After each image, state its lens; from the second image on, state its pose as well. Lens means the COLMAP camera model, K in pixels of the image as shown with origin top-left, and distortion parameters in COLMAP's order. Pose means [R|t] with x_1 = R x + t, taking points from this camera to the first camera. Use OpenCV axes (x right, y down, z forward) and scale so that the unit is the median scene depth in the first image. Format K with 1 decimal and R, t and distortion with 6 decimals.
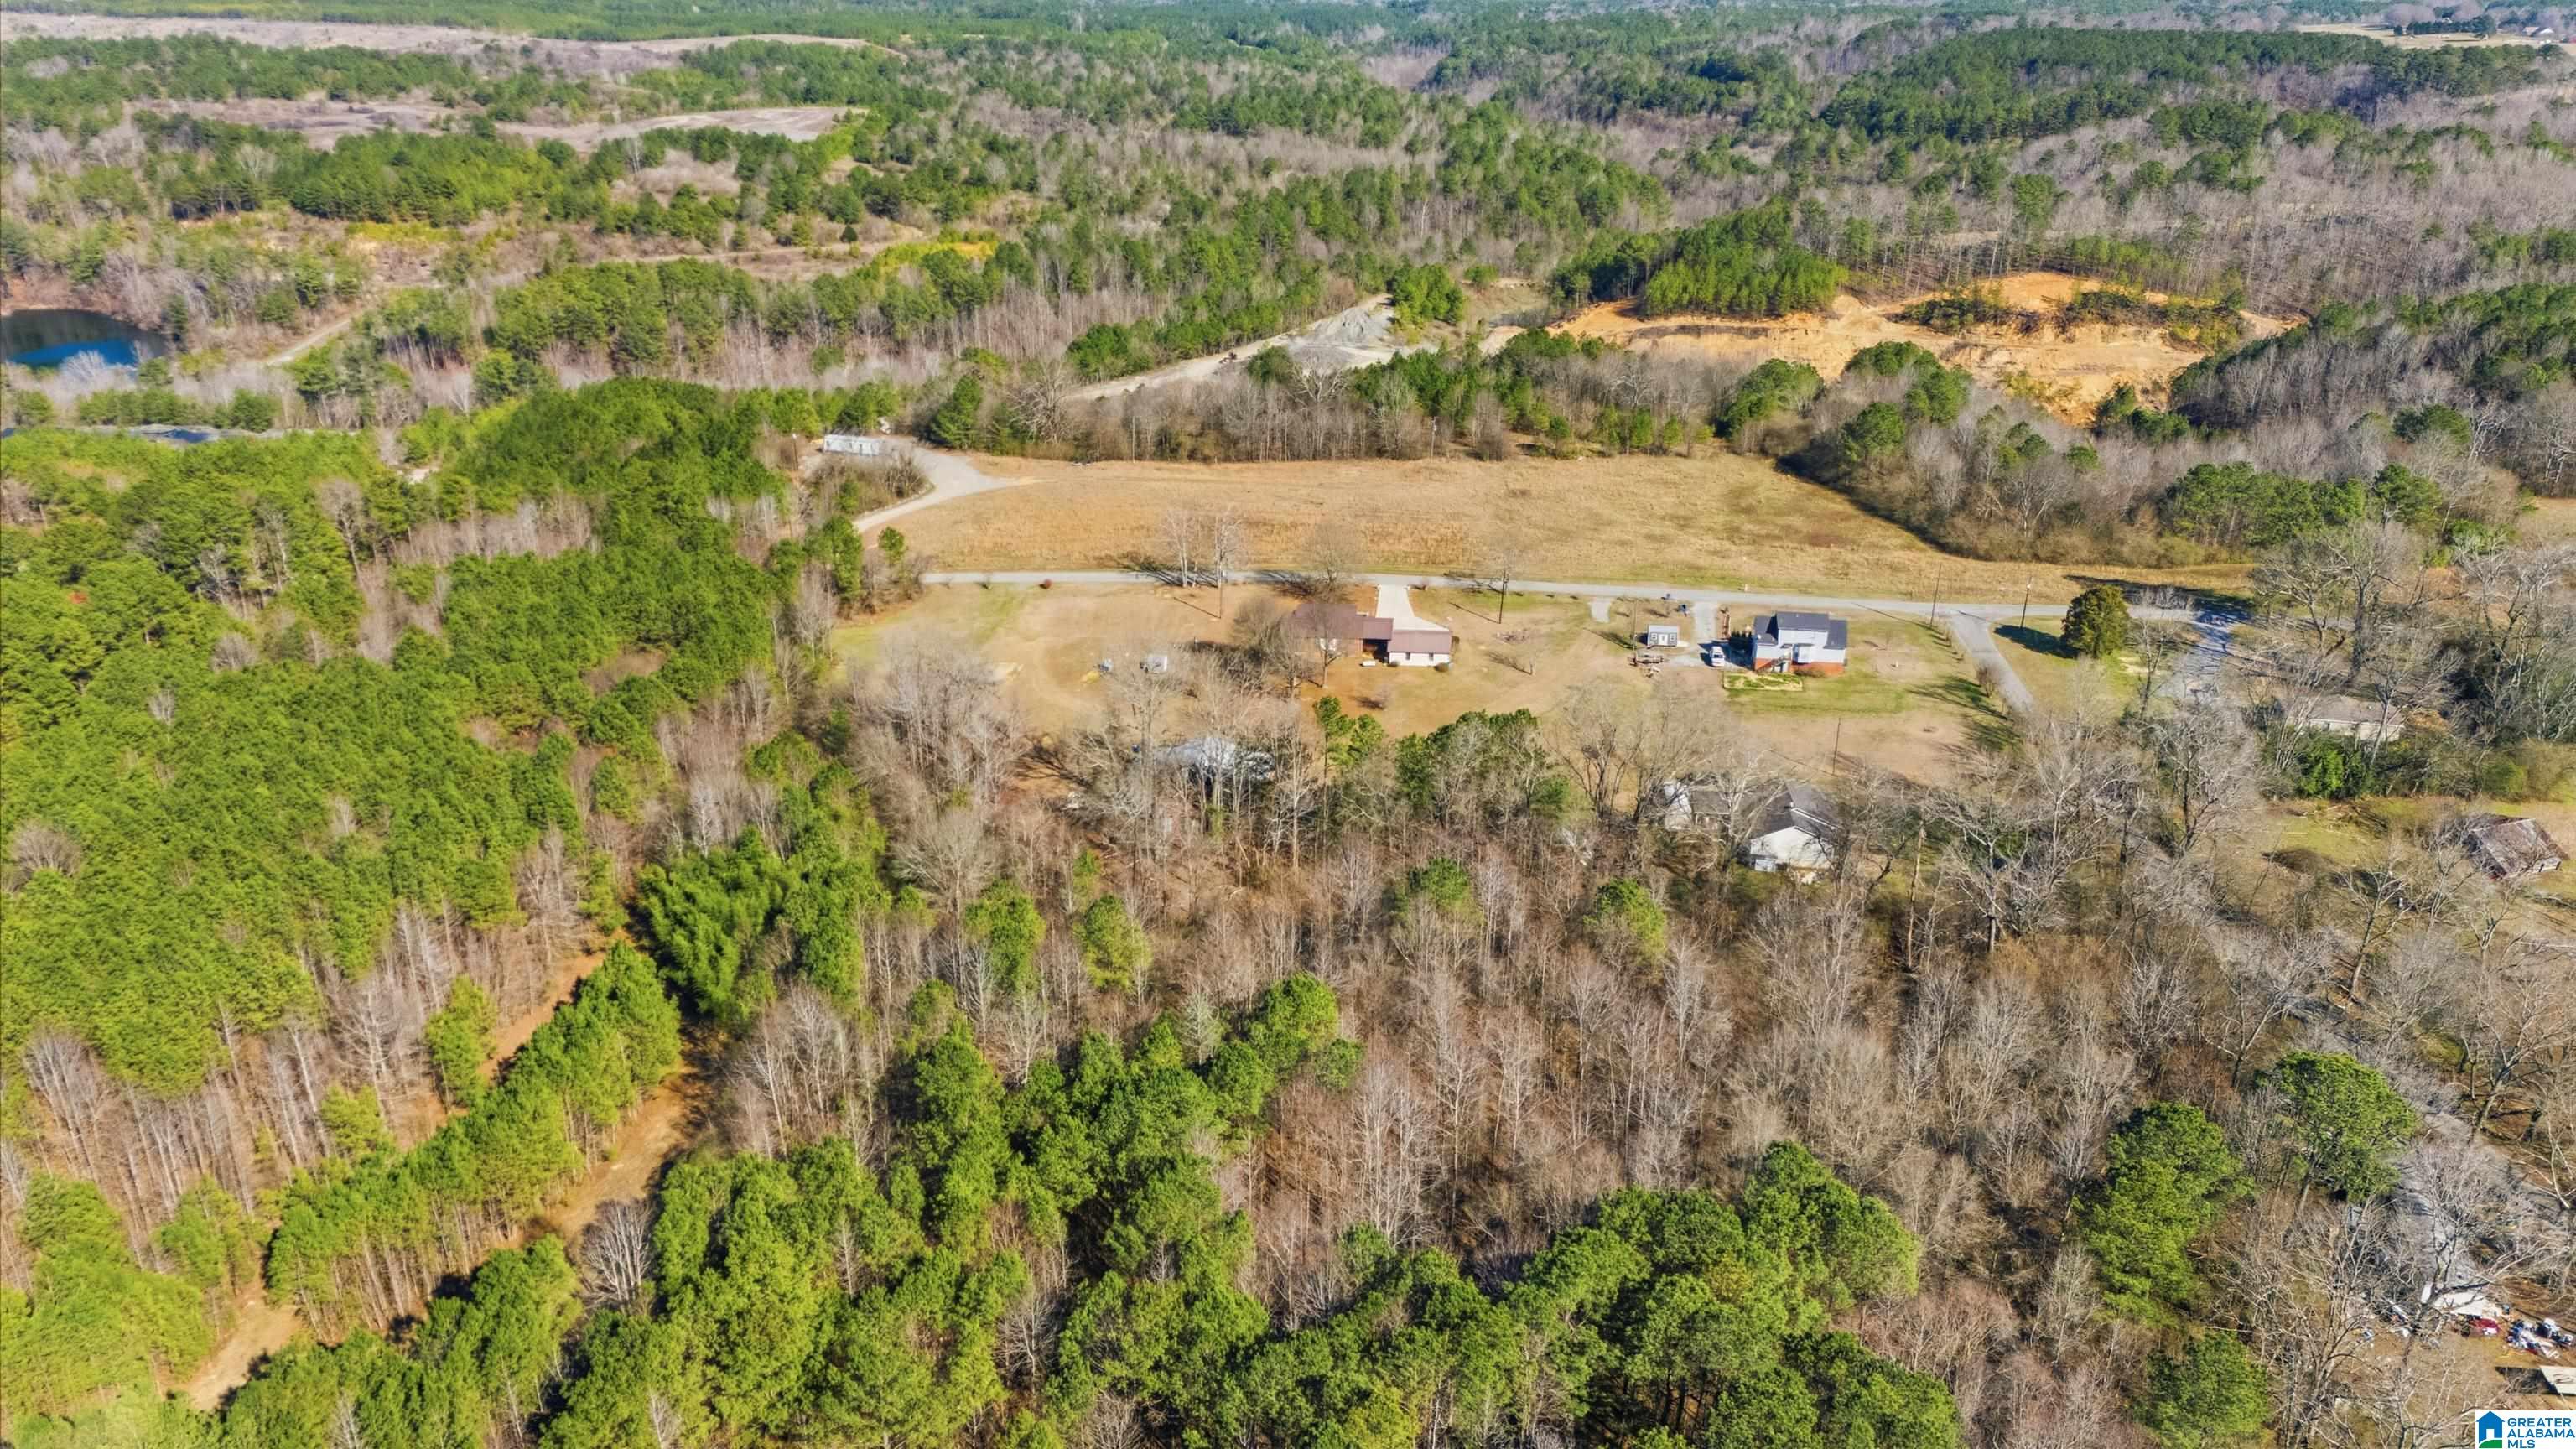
lens RADIAL K [[1933.5, 0, 1288.0], [0, 1933.5, 724.5], [0, 0, 1]] dist [0.087860, -0.056132]
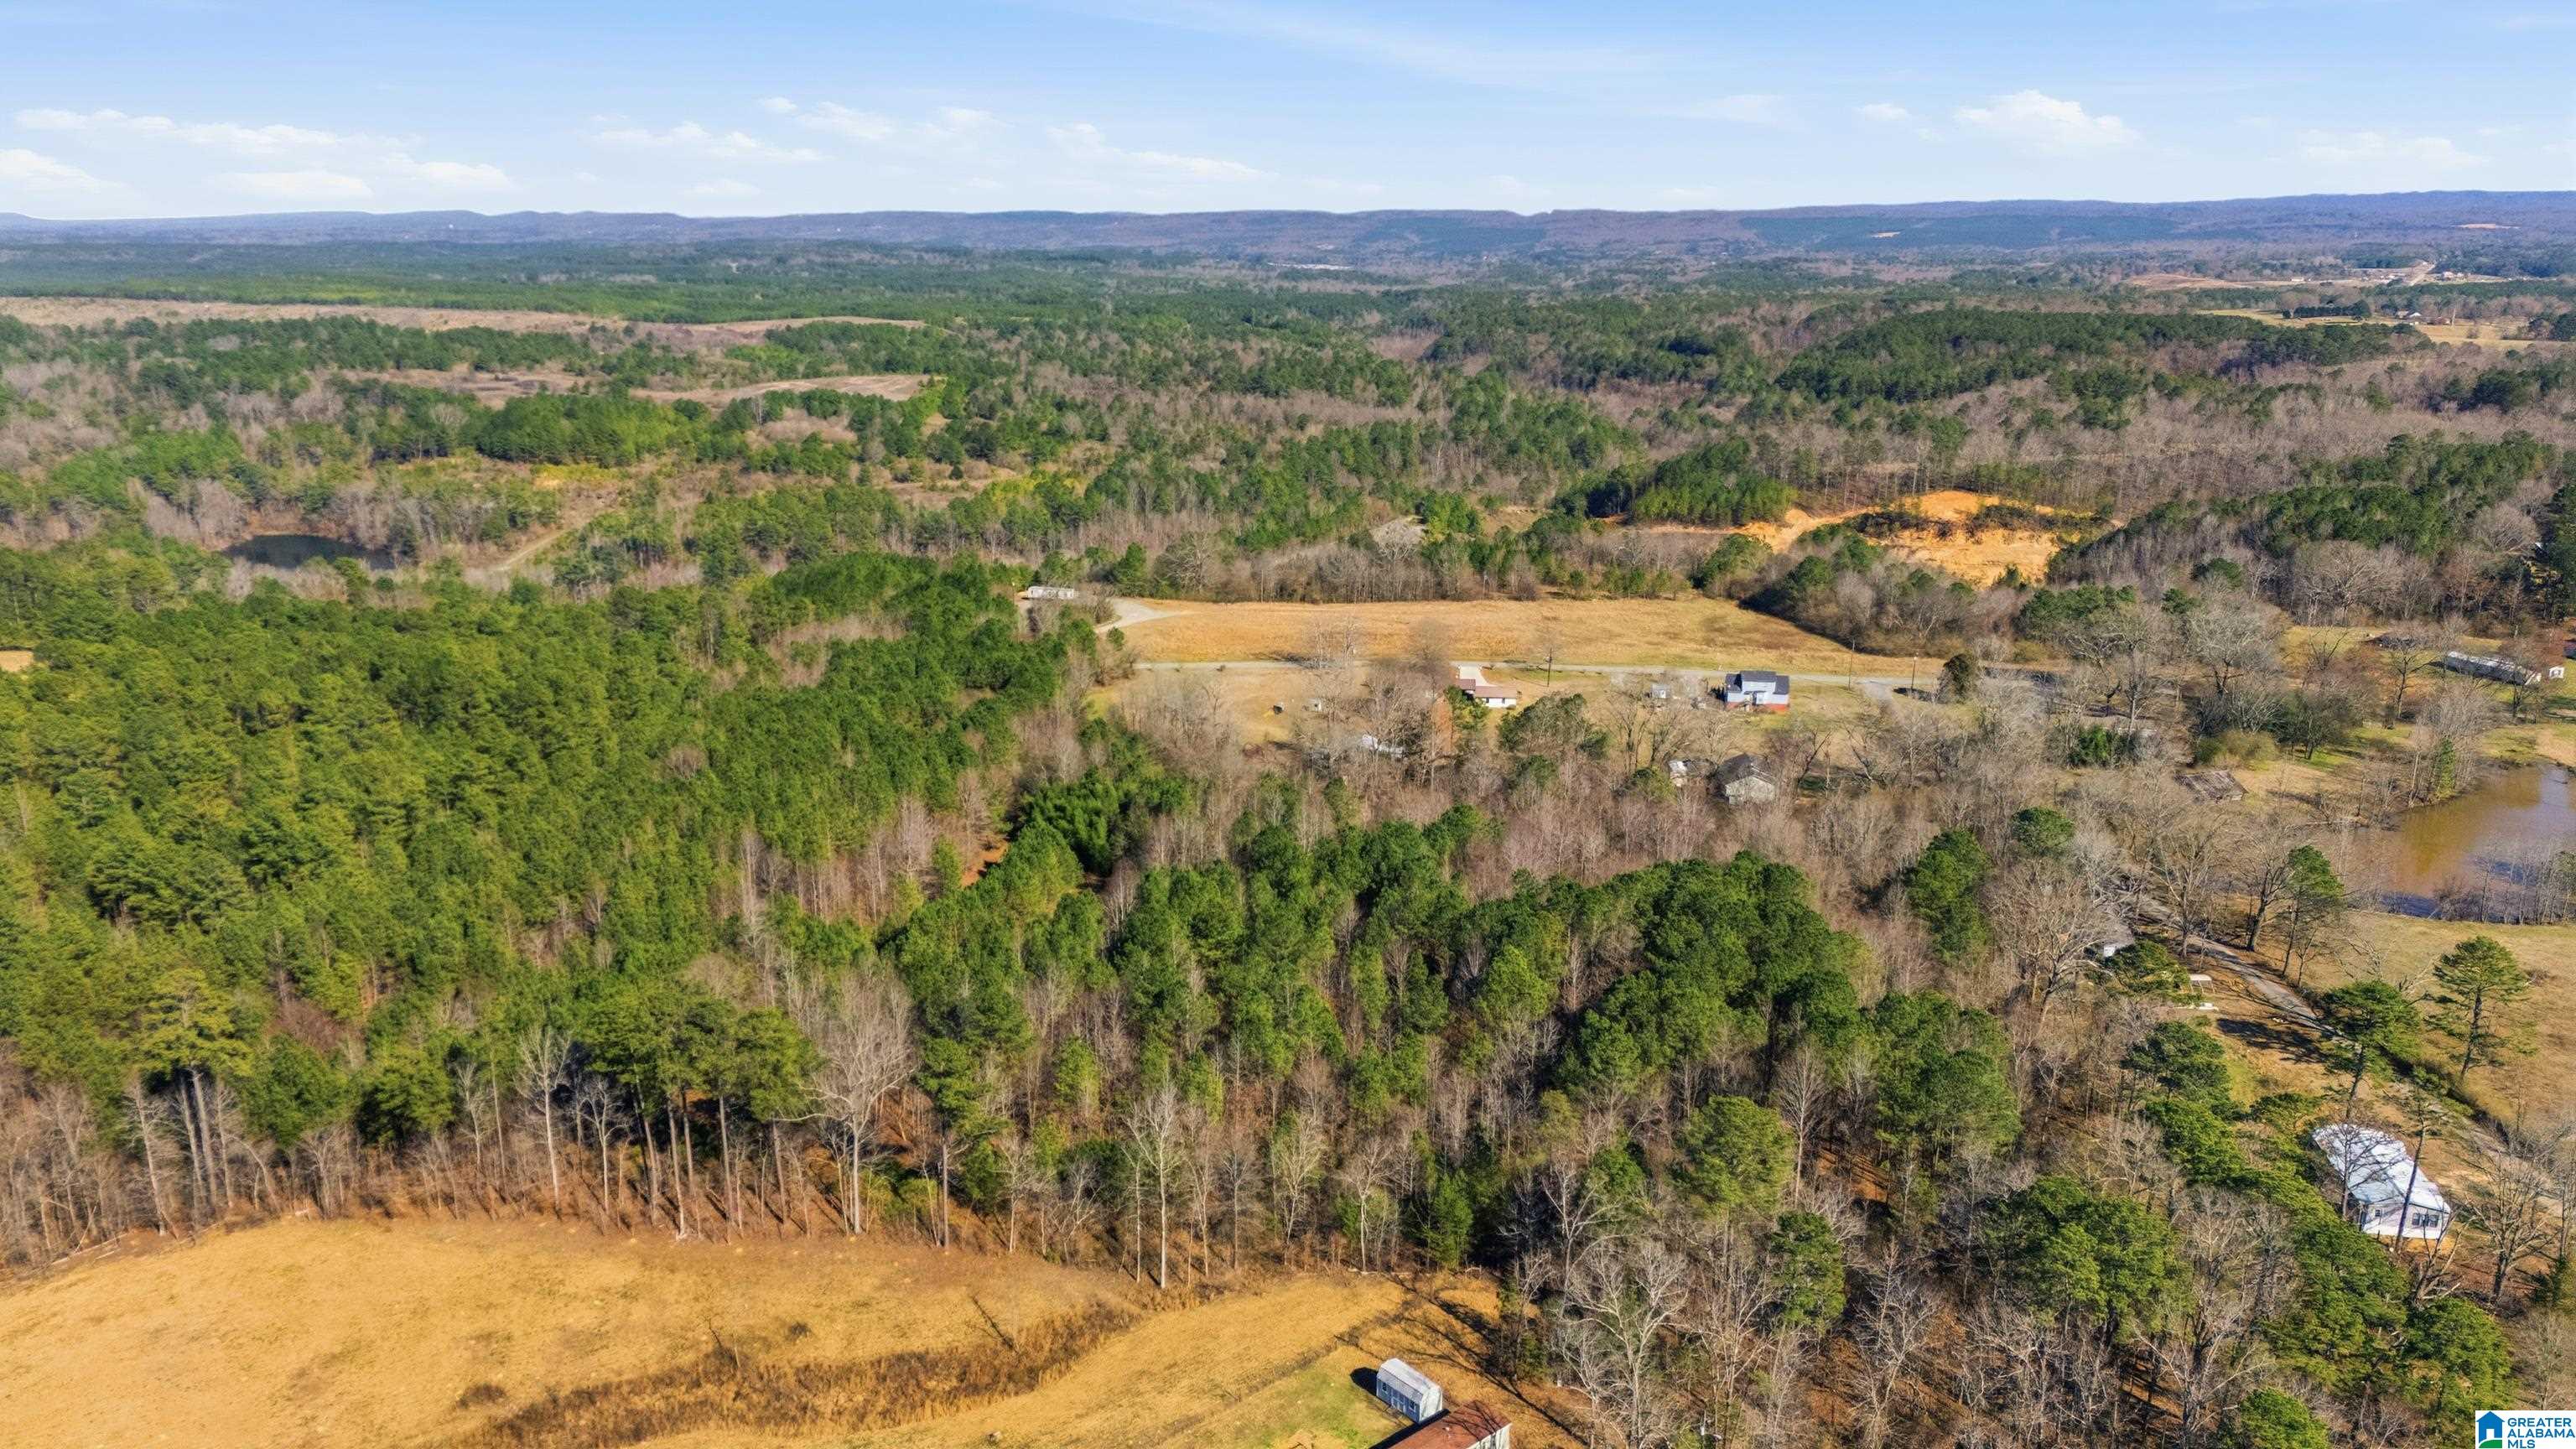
lens RADIAL K [[1936.0, 0, 1288.0], [0, 1936.0, 724.5], [0, 0, 1]] dist [0.129906, -0.127472]
pose [[0.999961, -0.001627, 0.008729, -0.033951], [0.002802, 0.990653, -0.136378, 0.060876], [-0.008426, 0.136397, 0.990618, -0.148363]]
